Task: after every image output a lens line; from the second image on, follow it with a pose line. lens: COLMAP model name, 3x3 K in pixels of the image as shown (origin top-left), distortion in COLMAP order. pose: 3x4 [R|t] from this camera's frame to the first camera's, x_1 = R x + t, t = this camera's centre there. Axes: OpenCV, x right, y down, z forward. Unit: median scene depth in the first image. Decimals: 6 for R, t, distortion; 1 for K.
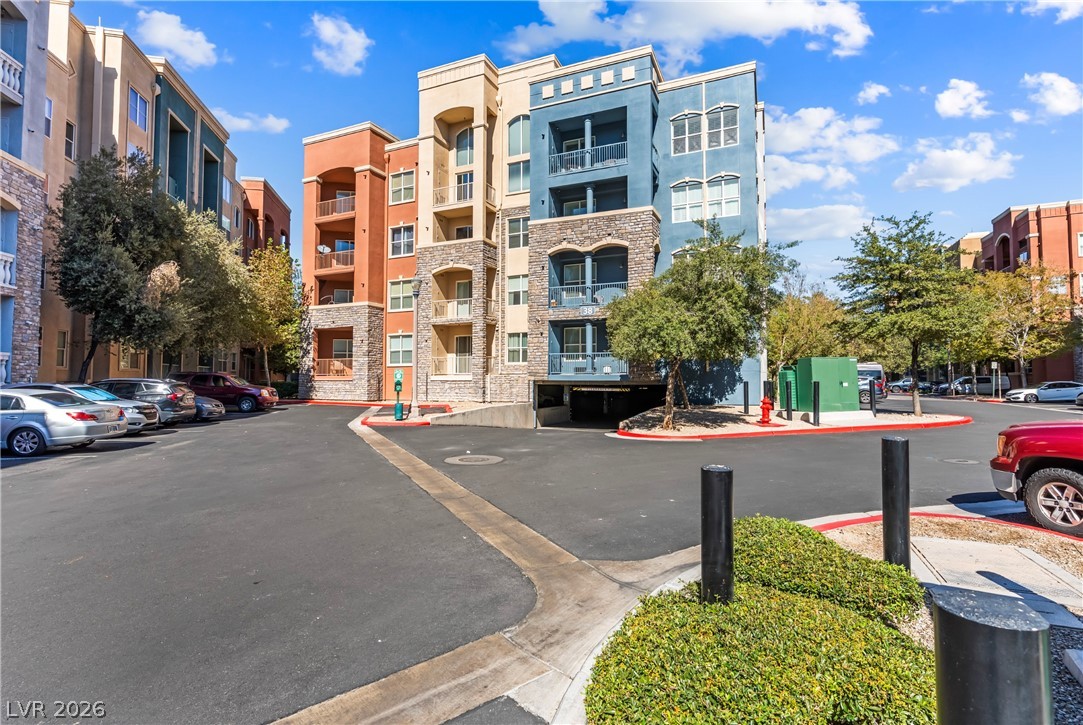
lens RADIAL K [[513.8, 0, 541.6], [0, 513.8, 359.1], [0, 0, 1]] dist [0.001696, 0.001117]
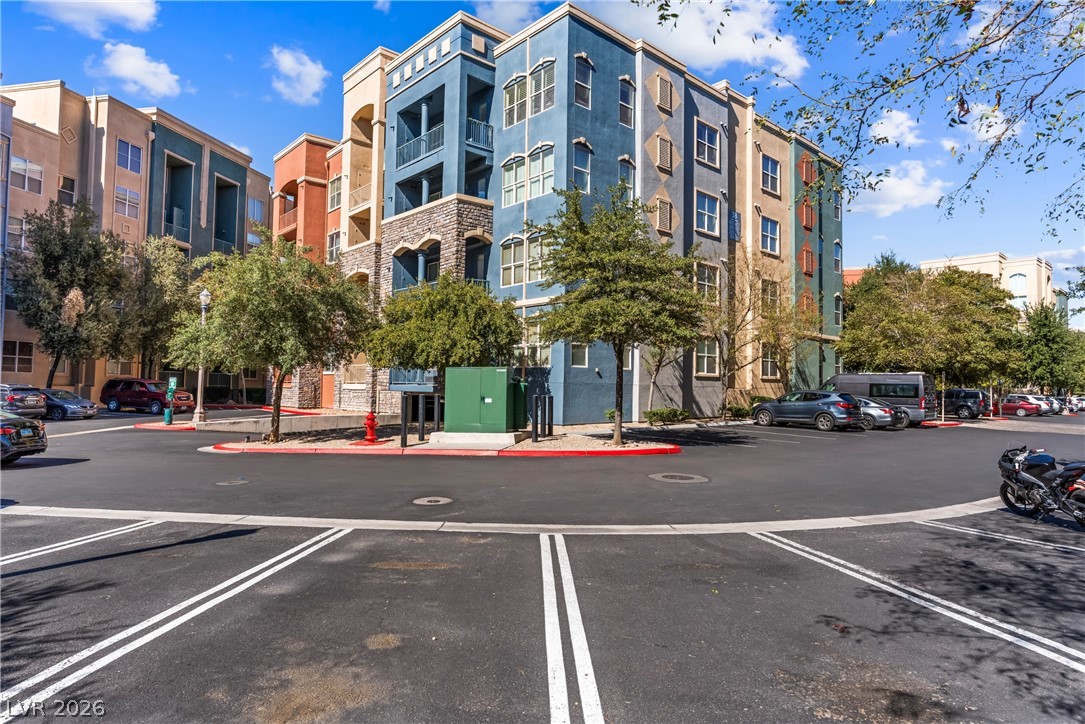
lens RADIAL K [[623.6, 0, 542.7], [0, 623.6, 360.1], [0, 0, 1]] dist [-0.000883, 0.001347]
pose [[0.914968, -0.004021, -0.403506, 0.651357], [0.001593, 0.999979, -0.006353, -0.005202], [0.403523, 0.005170, 0.914955, 0.071679]]
